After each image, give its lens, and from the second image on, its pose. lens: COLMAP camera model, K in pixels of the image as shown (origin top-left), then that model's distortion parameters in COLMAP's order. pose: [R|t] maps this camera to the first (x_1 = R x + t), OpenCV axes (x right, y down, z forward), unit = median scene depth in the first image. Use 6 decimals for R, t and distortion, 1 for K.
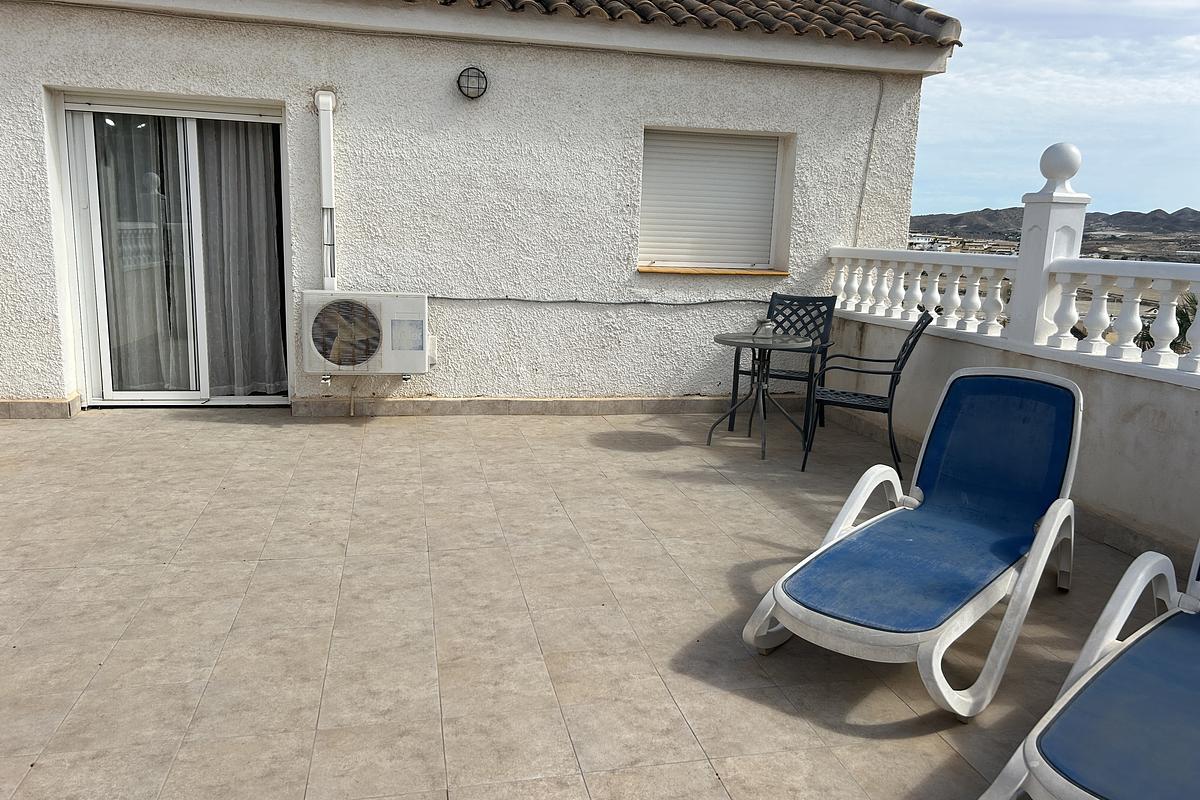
lens RADIAL K [[905.4, 0, 595.5], [0, 905.4, 401.1], [0, 0, 1]] dist [0.067961, -0.077562]
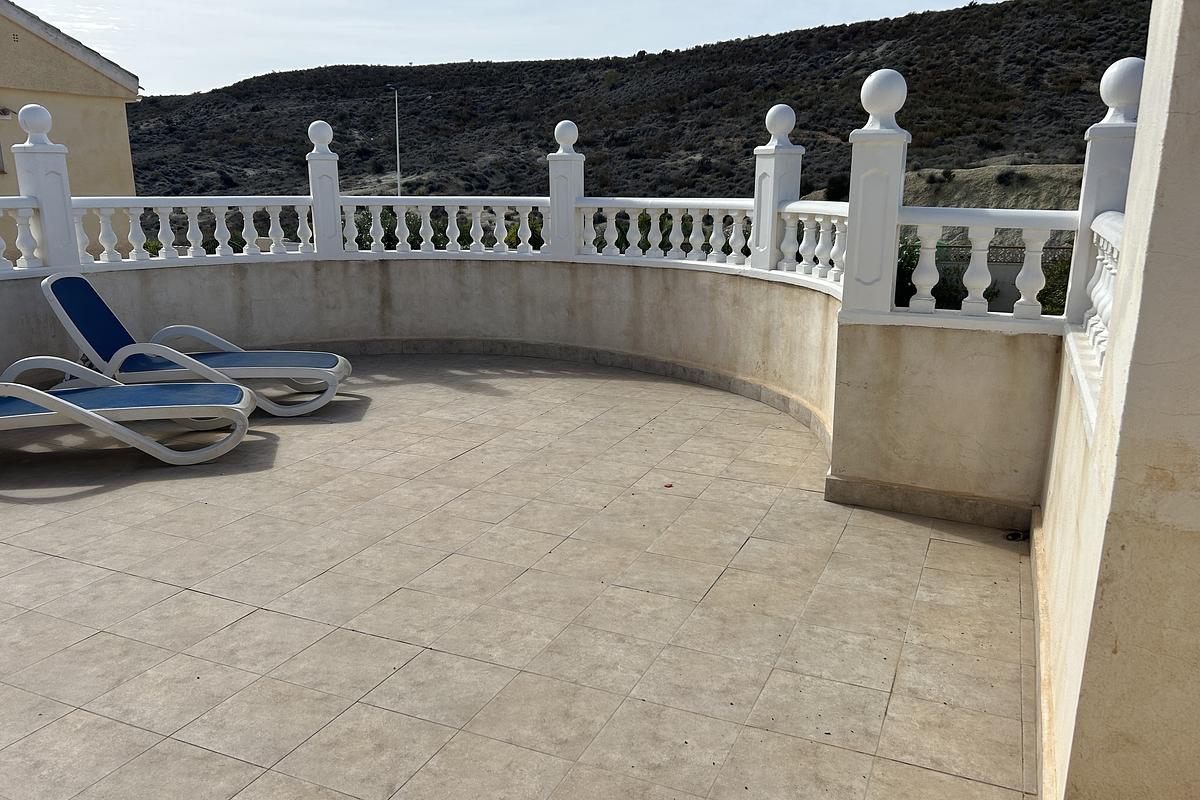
lens RADIAL K [[905.4, 0, 600.5], [0, 905.4, 400.1], [0, 0, 1]] dist [0.067961, -0.077562]
pose [[-0.811395, -0.169128, 0.559494, -1.121100], [0.079707, 0.916262, 0.392569, -0.352764], [-0.579037, 0.363125, -0.729970, 1.597733]]
